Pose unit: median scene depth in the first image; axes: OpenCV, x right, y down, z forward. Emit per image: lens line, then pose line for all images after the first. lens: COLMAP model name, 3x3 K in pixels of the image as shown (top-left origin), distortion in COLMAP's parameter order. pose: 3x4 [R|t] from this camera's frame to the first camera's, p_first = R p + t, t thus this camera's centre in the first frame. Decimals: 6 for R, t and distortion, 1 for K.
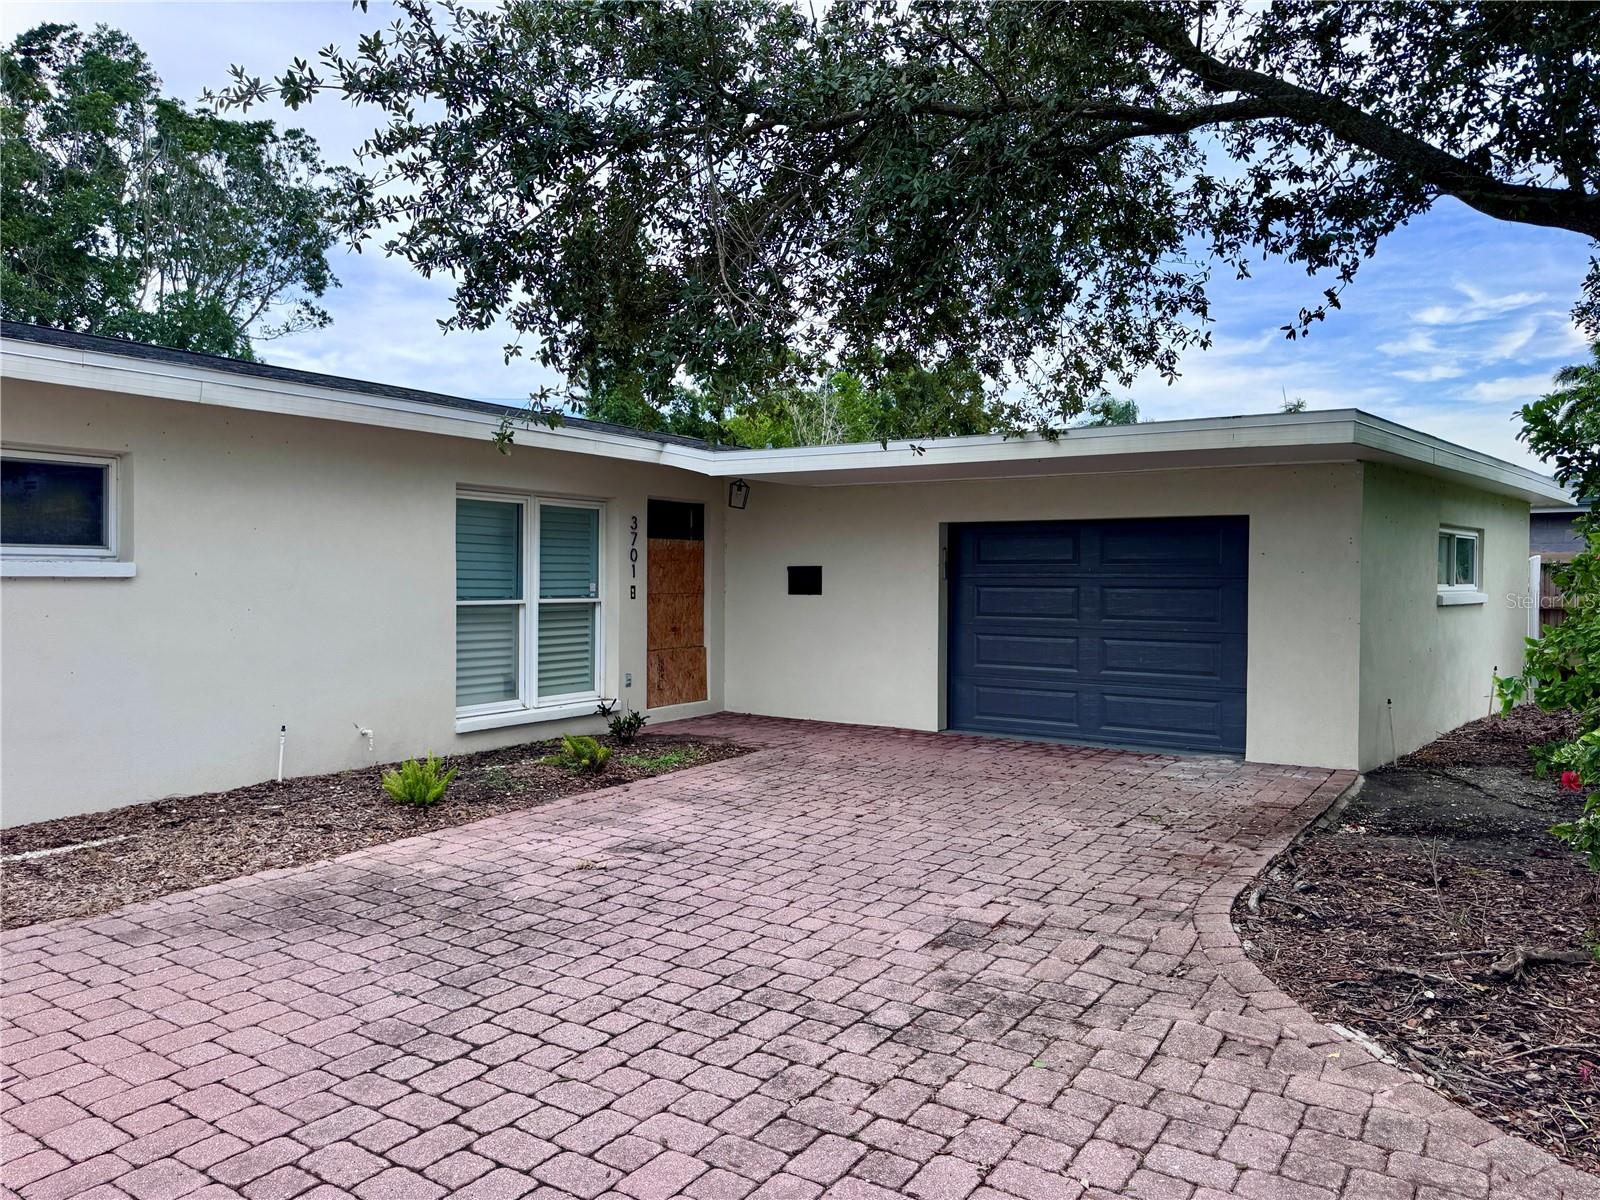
lens RADIAL K [[1177.8, 0, 797.5], [0, 1177.8, 599.4], [0, 0, 1]] dist [0.021536, -0.013545]
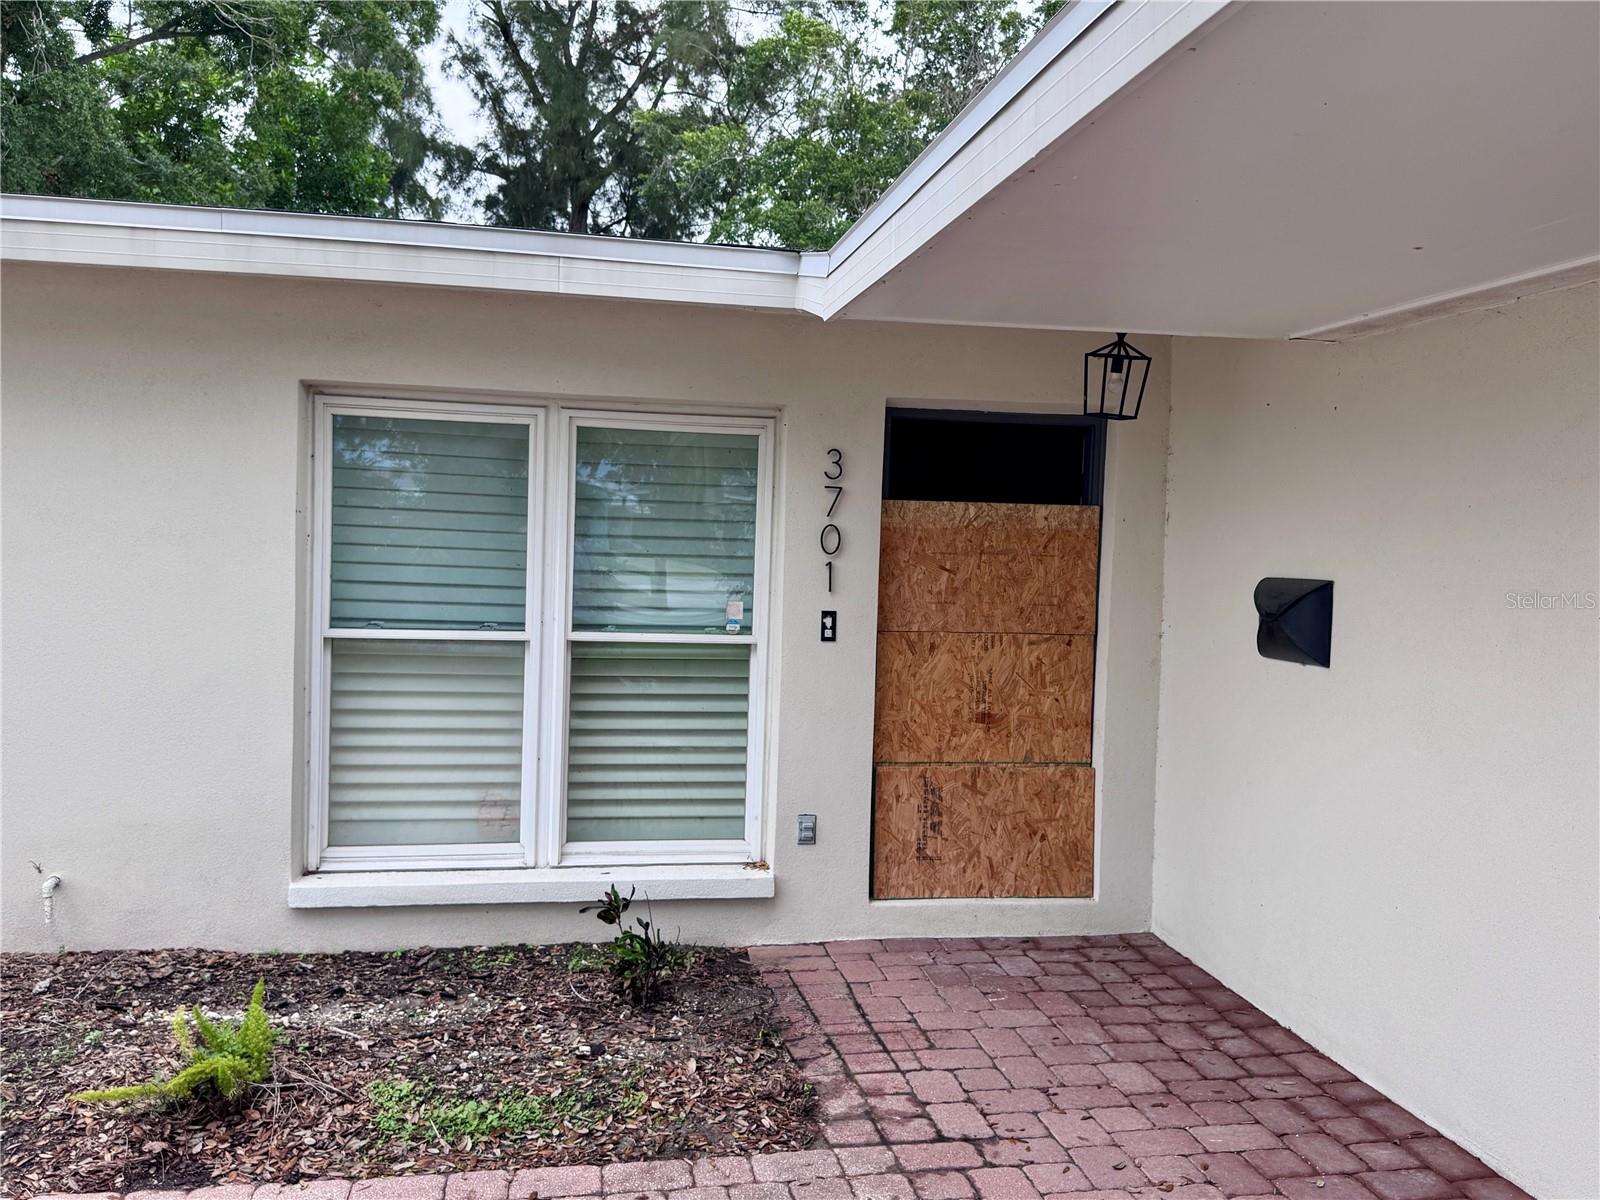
lens RADIAL K [[1305.9, 0, 800.8], [0, 1305.9, 598.2], [0, 0, 1]] dist [-0.015484, -0.009352]
pose [[0.682015, 0.049718, -0.729646, 0.194325], [-0.041453, 0.998711, 0.029306, -0.029621], [0.730162, 0.010259, 0.683197, 0.672881]]
